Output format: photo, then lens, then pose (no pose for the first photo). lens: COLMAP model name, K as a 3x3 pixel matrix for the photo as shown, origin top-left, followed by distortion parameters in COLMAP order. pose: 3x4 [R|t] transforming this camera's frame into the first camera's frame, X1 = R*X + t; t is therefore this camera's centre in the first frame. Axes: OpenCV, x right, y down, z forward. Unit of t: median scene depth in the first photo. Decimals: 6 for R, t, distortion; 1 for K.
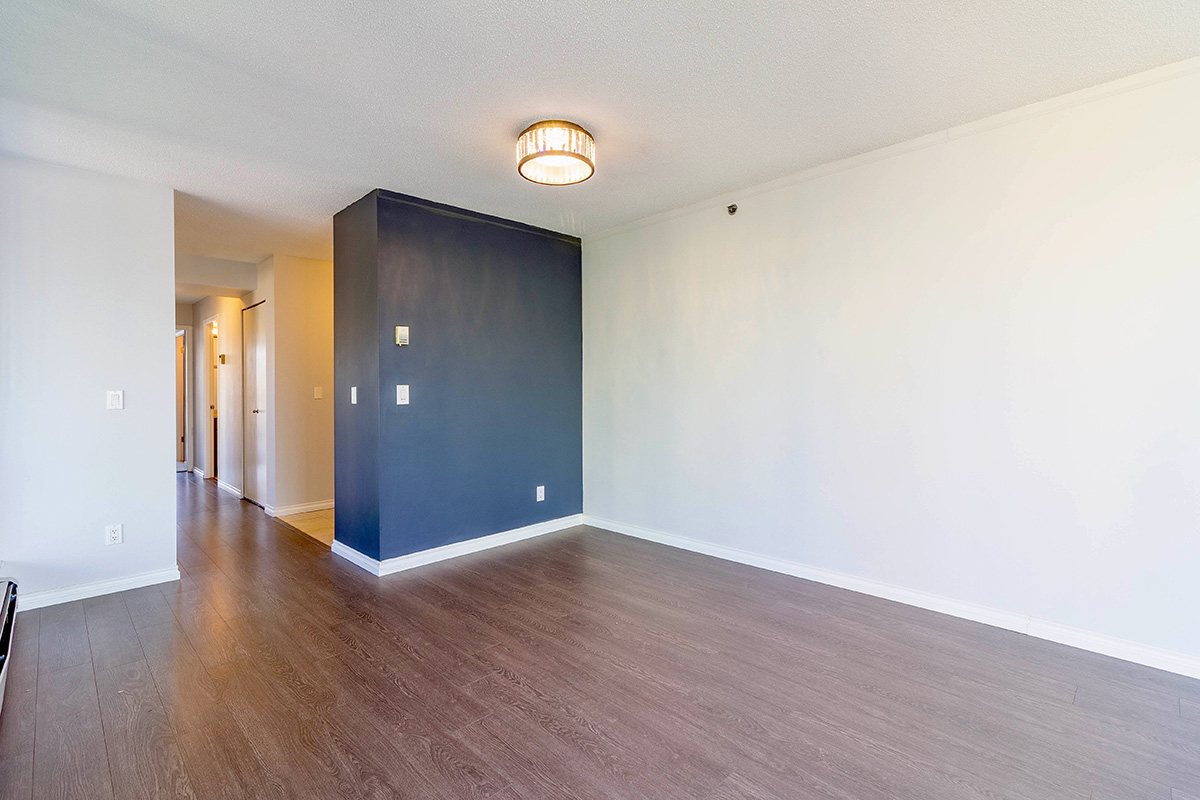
lens RADIAL K [[535.1, 0, 614.5], [0, 535.1, 396.0], [0, 0, 1]] dist [-0.002653, -0.000240]
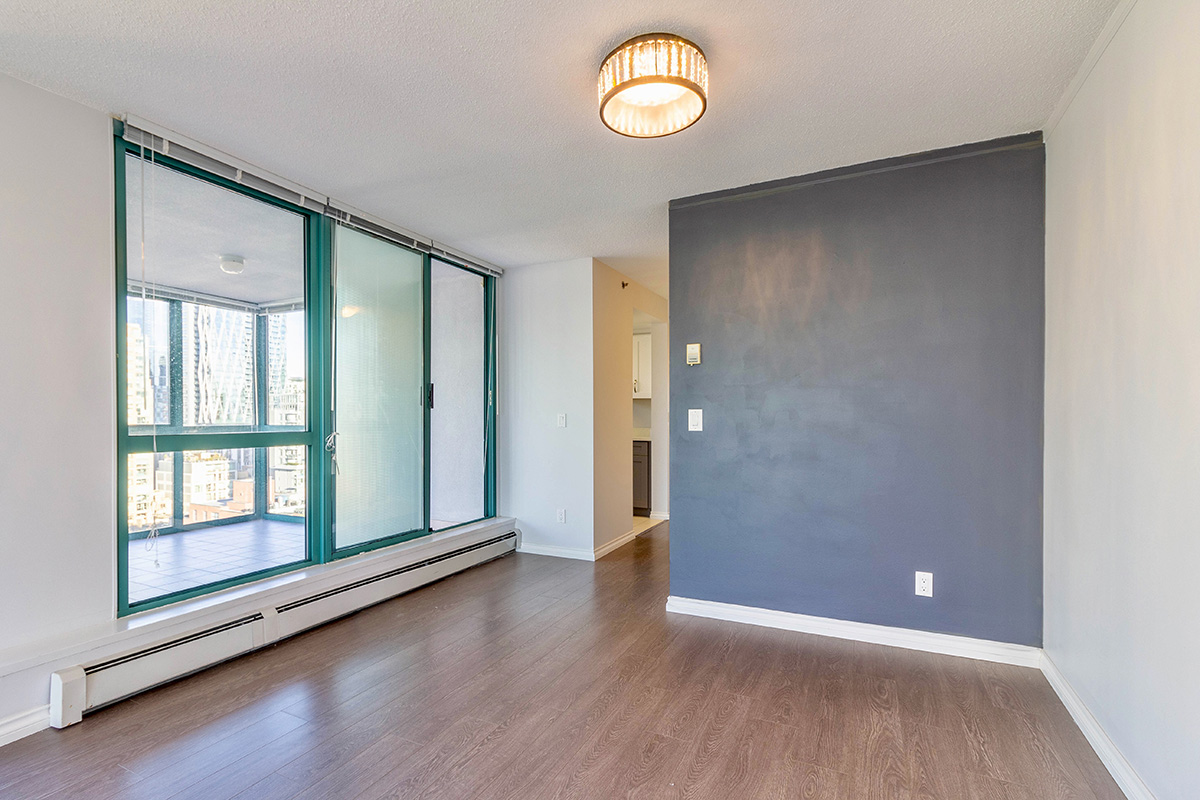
lens RADIAL K [[583.5, 0, 583.9], [0, 583.5, 424.0], [0, 0, 1]] dist [0.002345, 0.000211]
pose [[0.297780, 0.022714, -0.954364, 0.523342], [-0.015515, 0.999700, 0.018952, -0.012587], [0.954509, 0.009164, 0.298043, 0.575638]]
